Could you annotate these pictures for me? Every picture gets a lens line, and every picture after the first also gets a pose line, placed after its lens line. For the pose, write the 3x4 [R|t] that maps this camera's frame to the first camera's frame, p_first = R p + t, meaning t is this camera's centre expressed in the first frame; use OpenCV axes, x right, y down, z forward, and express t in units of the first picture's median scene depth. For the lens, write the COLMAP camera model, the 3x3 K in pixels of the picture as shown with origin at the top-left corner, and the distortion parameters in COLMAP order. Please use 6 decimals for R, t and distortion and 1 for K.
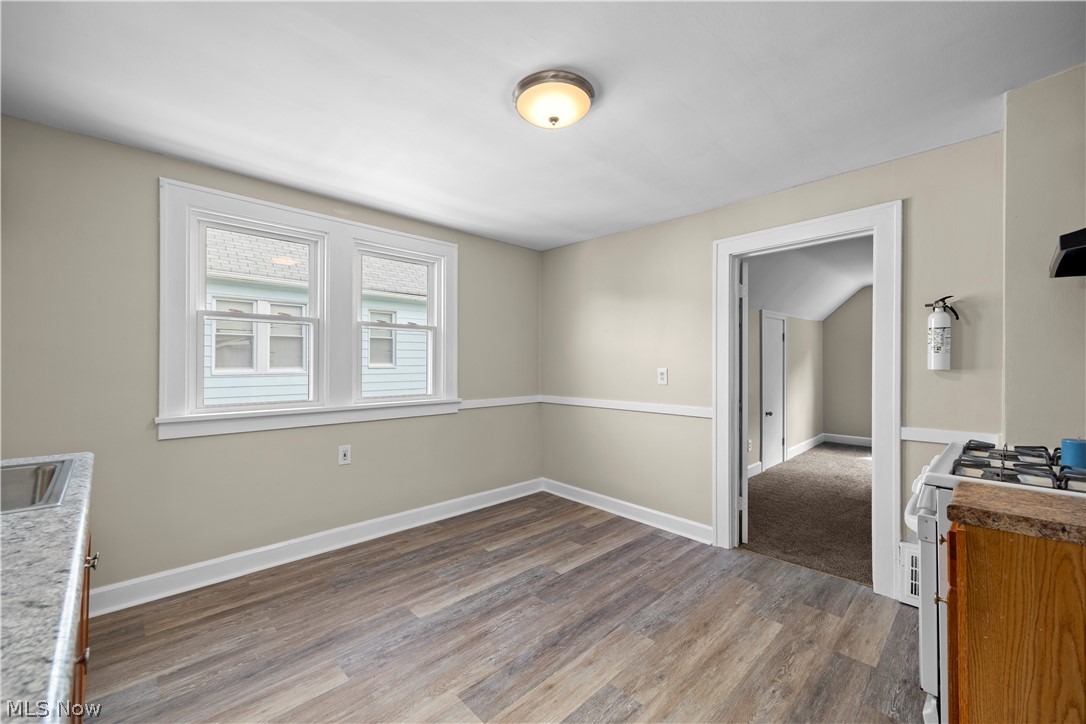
lens RADIAL K [[435.4, 0, 543.0], [0, 435.4, 362.0], [0, 0, 1]] dist [-0.000752, 0.000014]
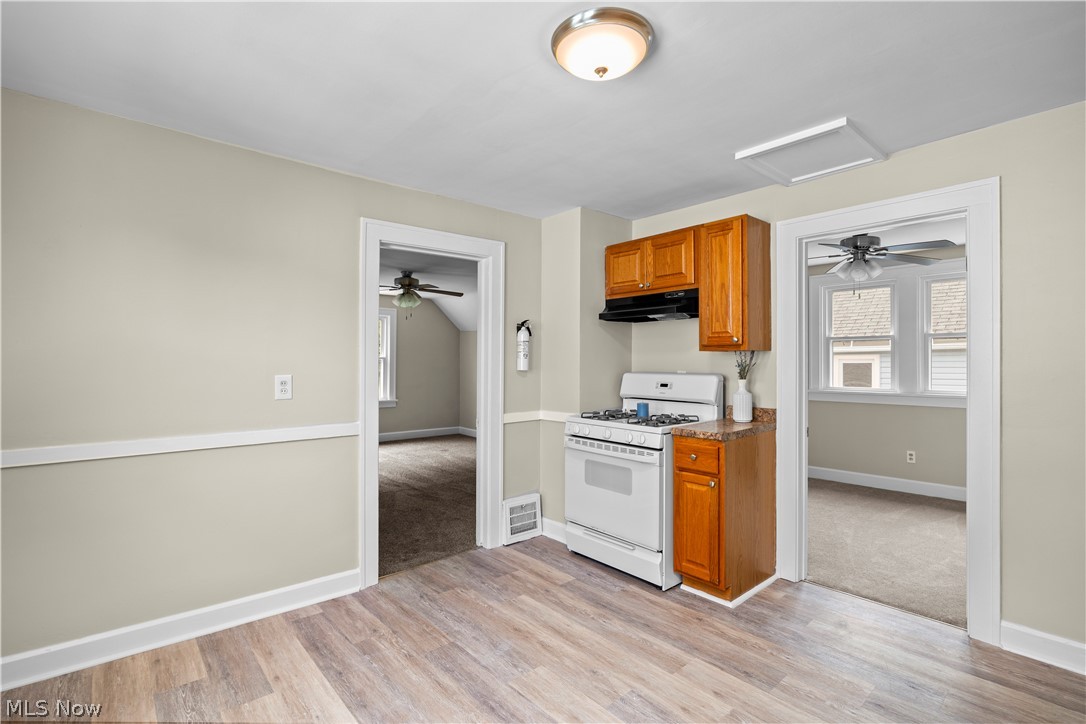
lens RADIAL K [[499.7, 0, 543.0], [0, 499.7, 362.0], [0, 0, 1]] dist [-0.012698, 0.000111]
pose [[0.049512, 0.001052, 0.998773, -0.651510], [-0.000078, 0.999999, -0.001050, -0.007021], [-0.998774, -0.000026, 0.049512, 0.758200]]
